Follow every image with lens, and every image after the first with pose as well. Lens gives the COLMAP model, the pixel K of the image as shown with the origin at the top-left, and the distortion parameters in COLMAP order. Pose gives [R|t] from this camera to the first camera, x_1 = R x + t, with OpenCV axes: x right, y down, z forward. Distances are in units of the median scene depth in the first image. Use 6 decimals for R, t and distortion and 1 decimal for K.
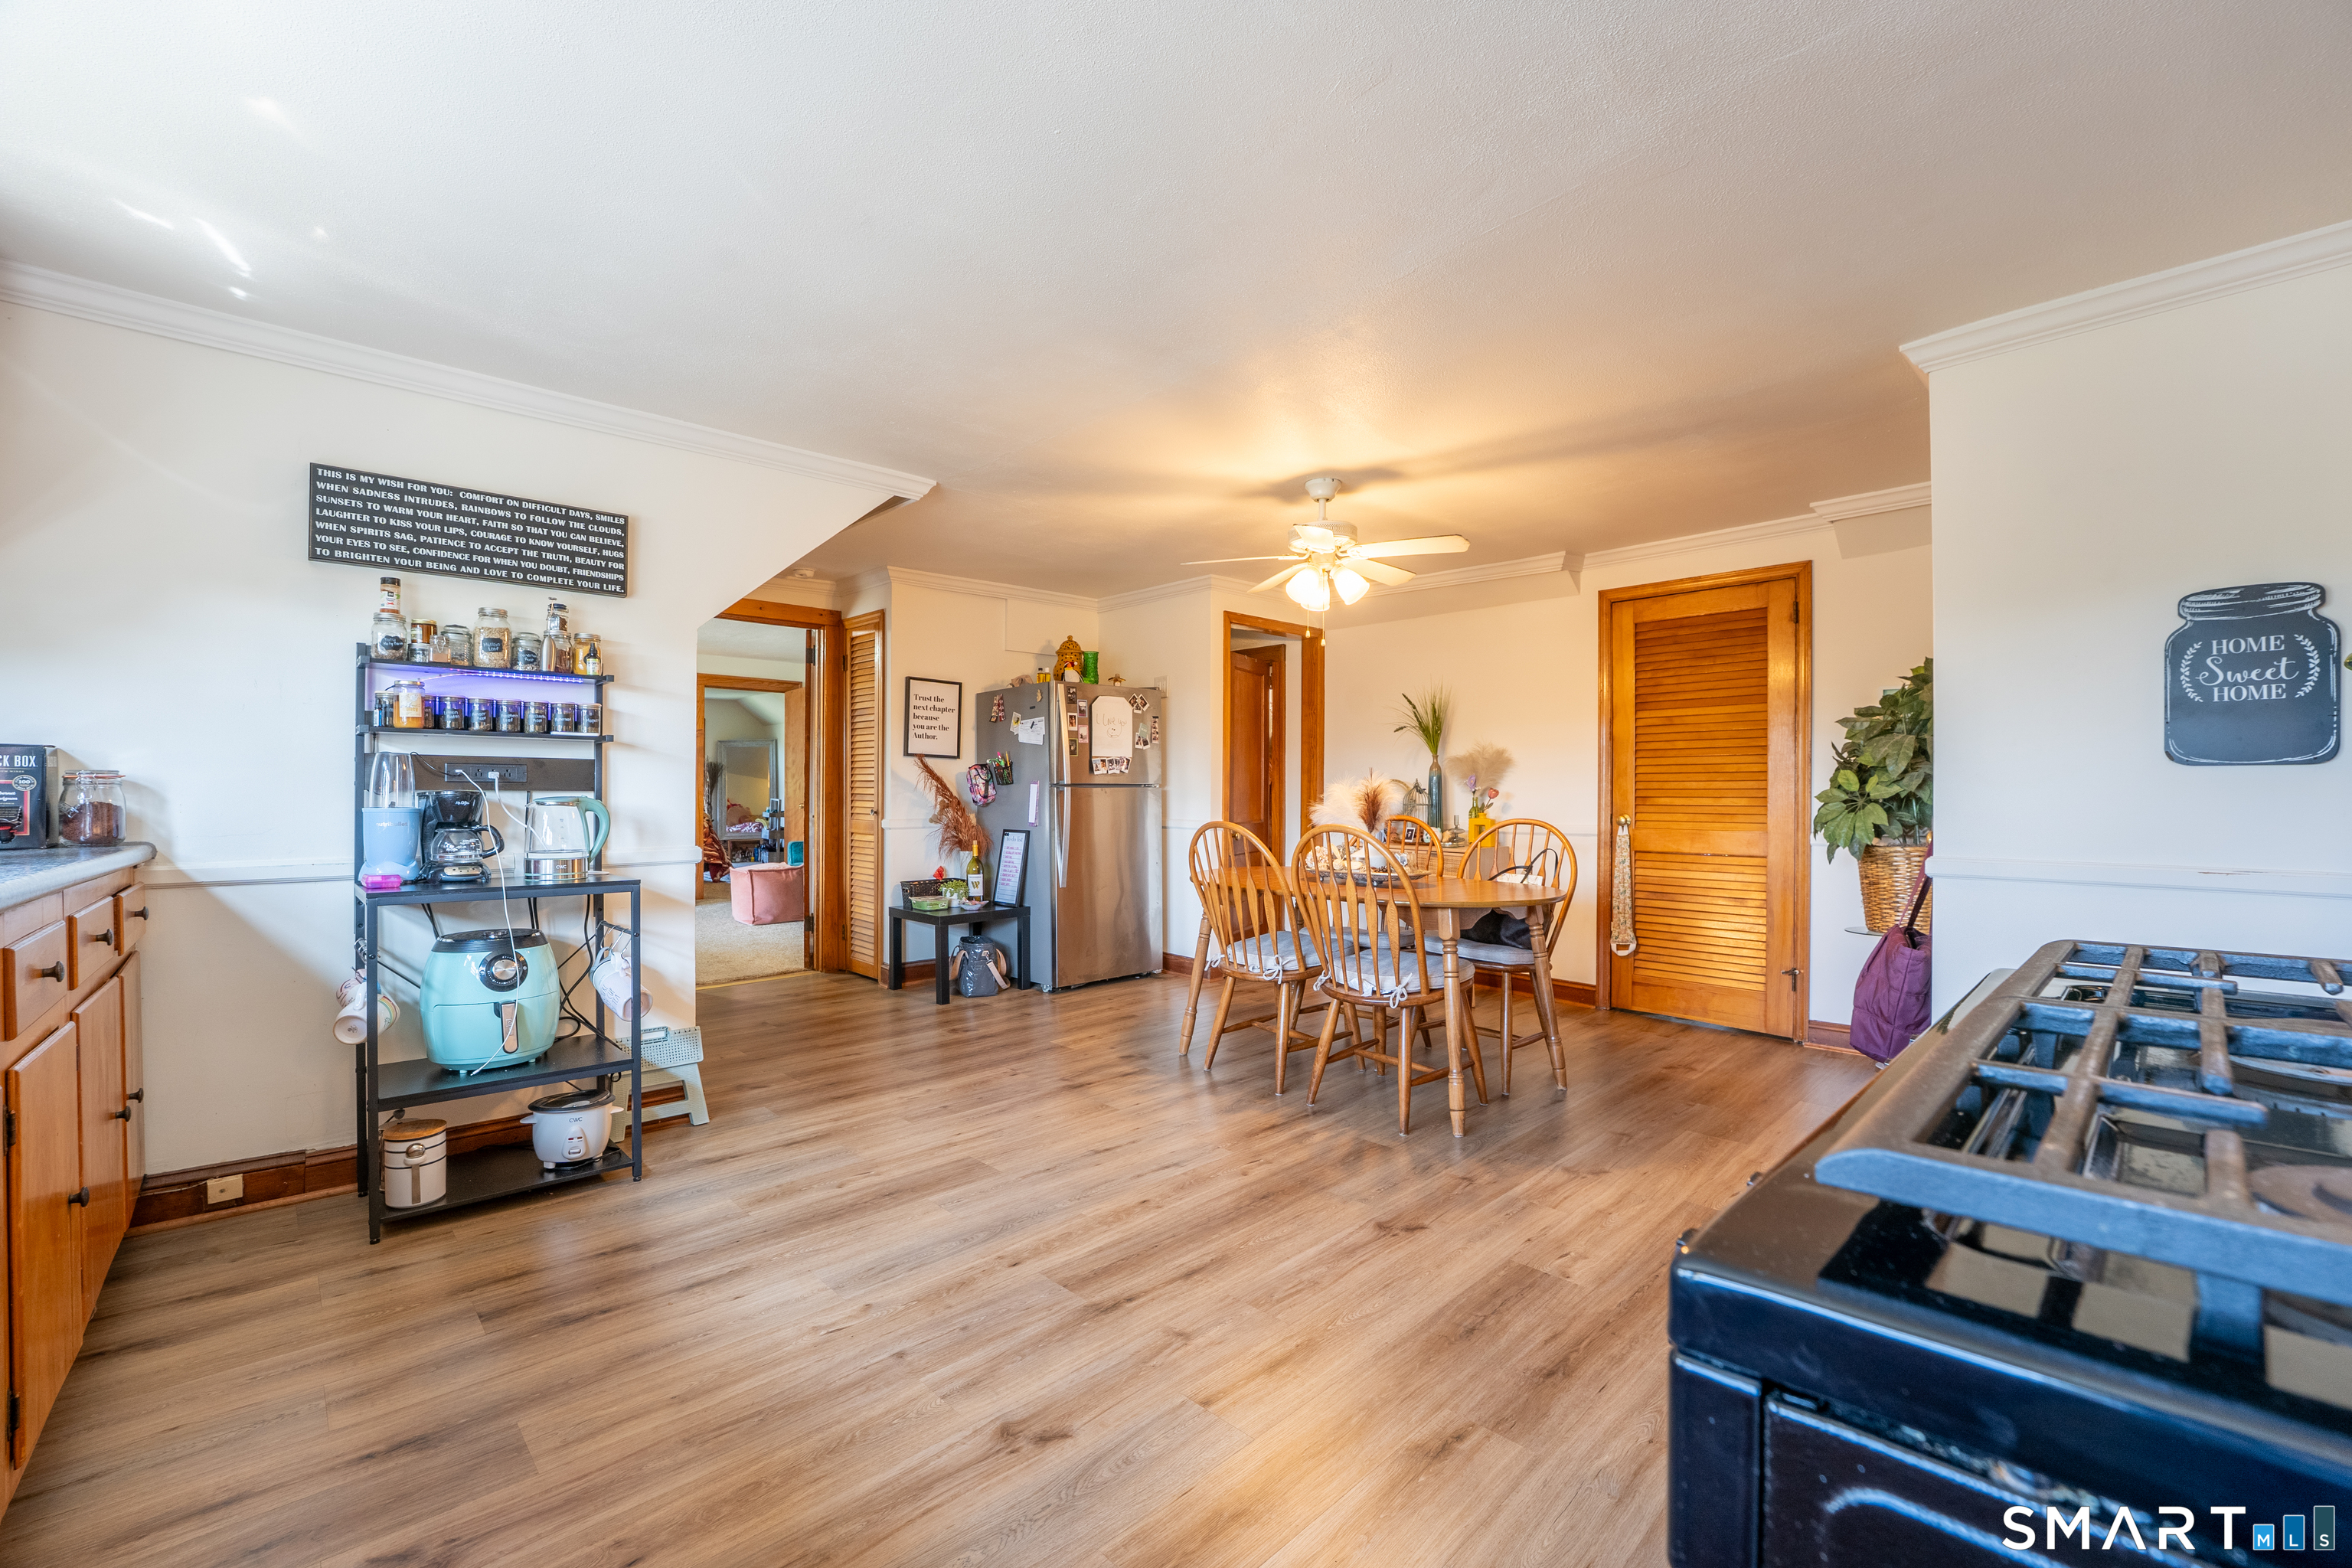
lens RADIAL K [[960.7, 0, 1177.2], [0, 960.7, 787.8], [0, 0, 1]] dist [-0.031577, 0.004100]
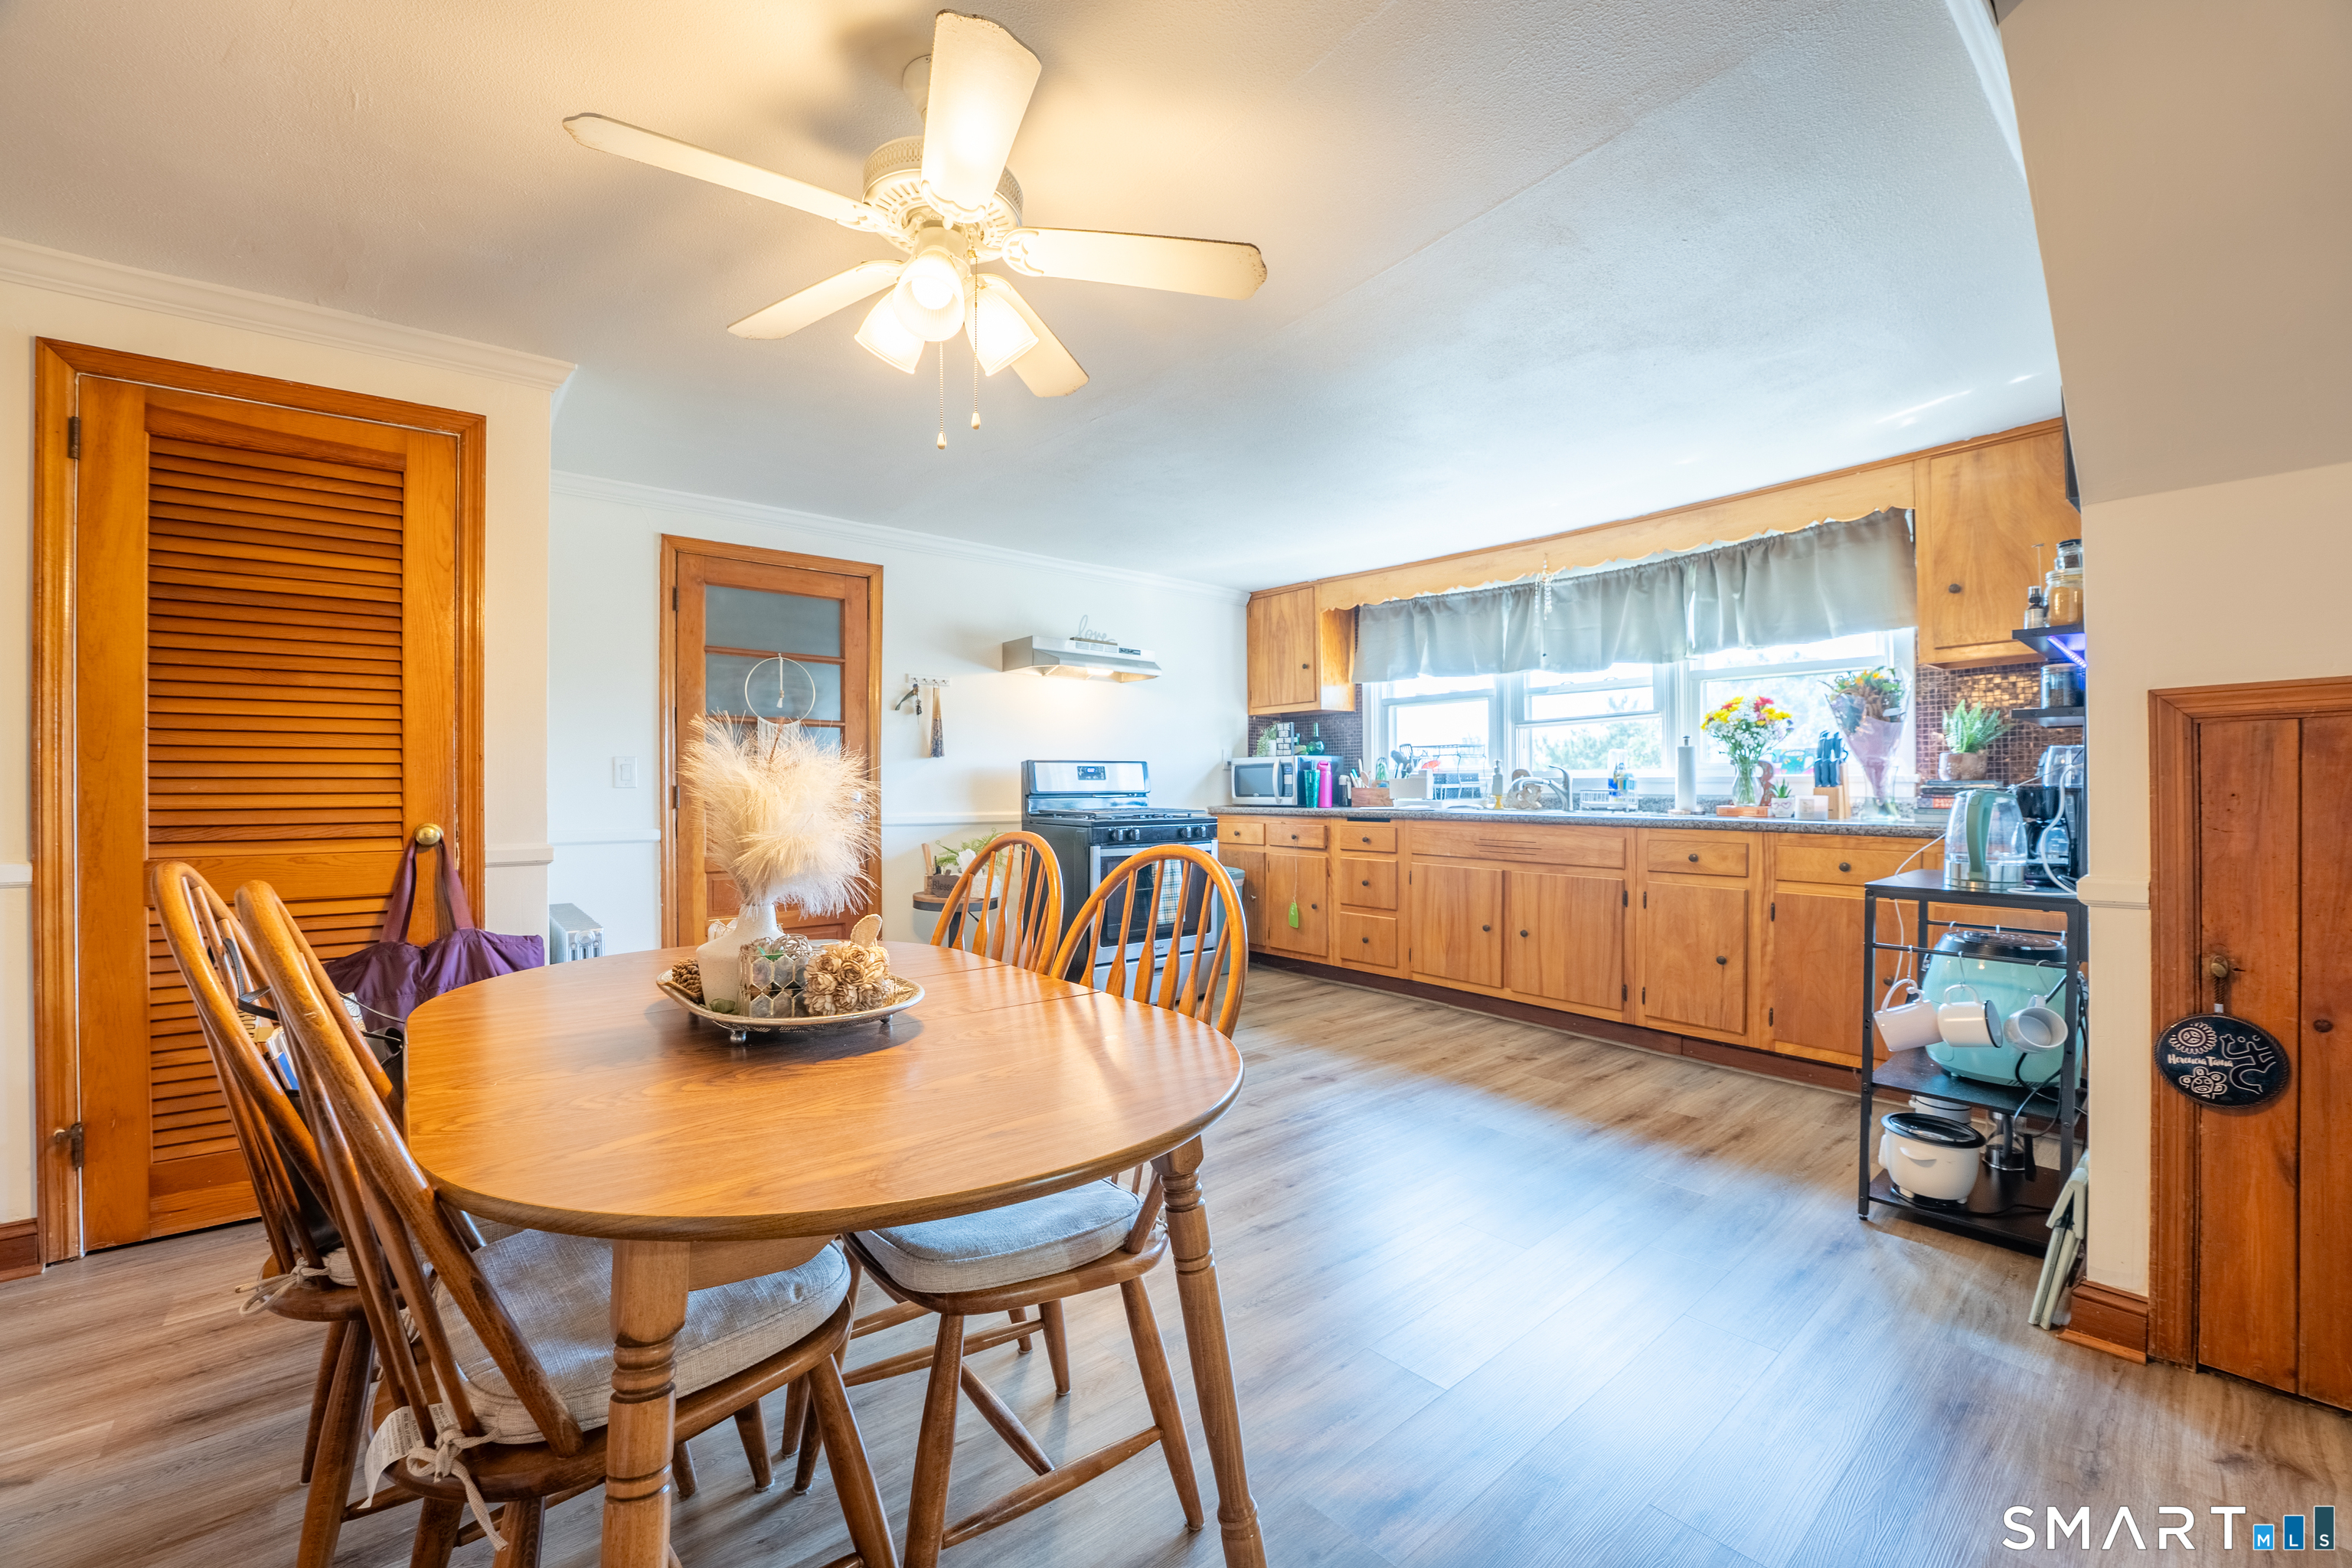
lens RADIAL K [[952.1, 0, 1177.0], [0, 952.1, 791.9], [0, 0, 1]] dist [-0.026303, 0.000489]
pose [[-0.997899, -0.001891, 0.064760, 0.023235], [-0.001756, 0.999996, 0.002132, 0.010476], [-0.064764, 0.002014, -0.997899, 2.155009]]
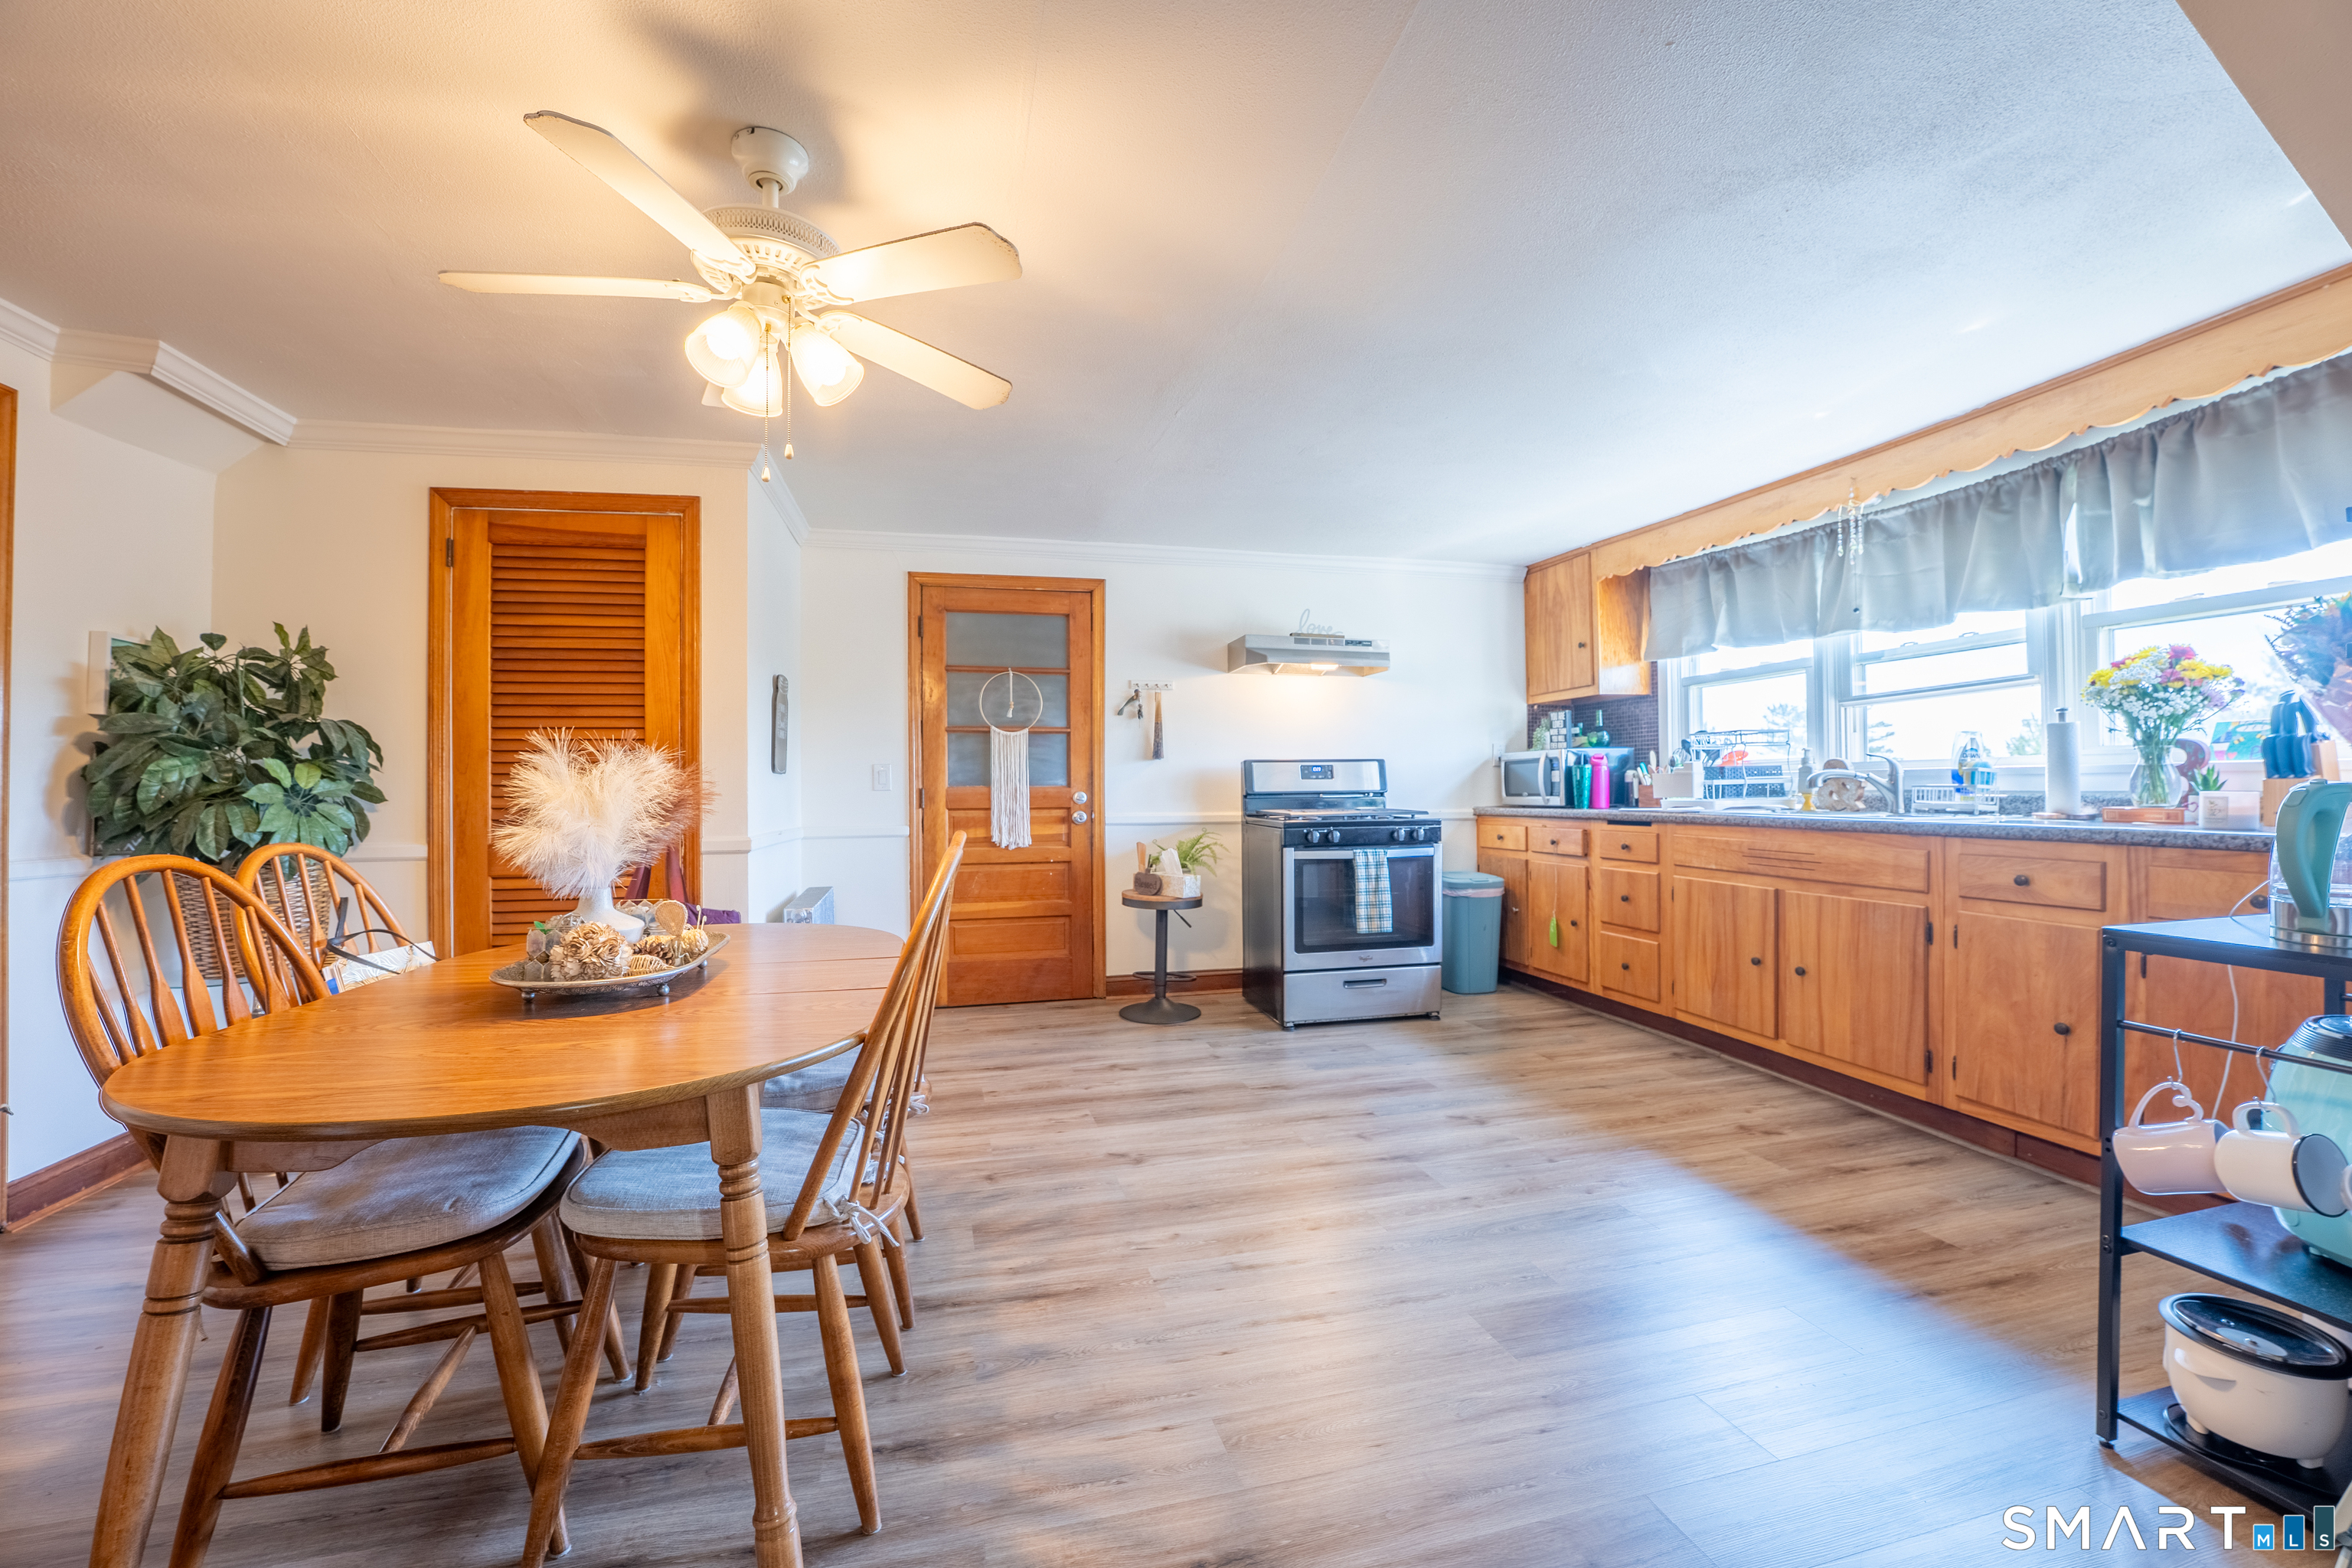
lens RADIAL K [[960.7, 0, 1177.2], [0, 960.7, 787.8], [0, 0, 1]] dist [-0.031577, 0.004100]
pose [[-0.869548, 0.005535, 0.493817, -0.400736], [0.004467, 0.999984, -0.003343, 0.012116], [-0.493828, -0.000702, -0.869559, 1.987841]]
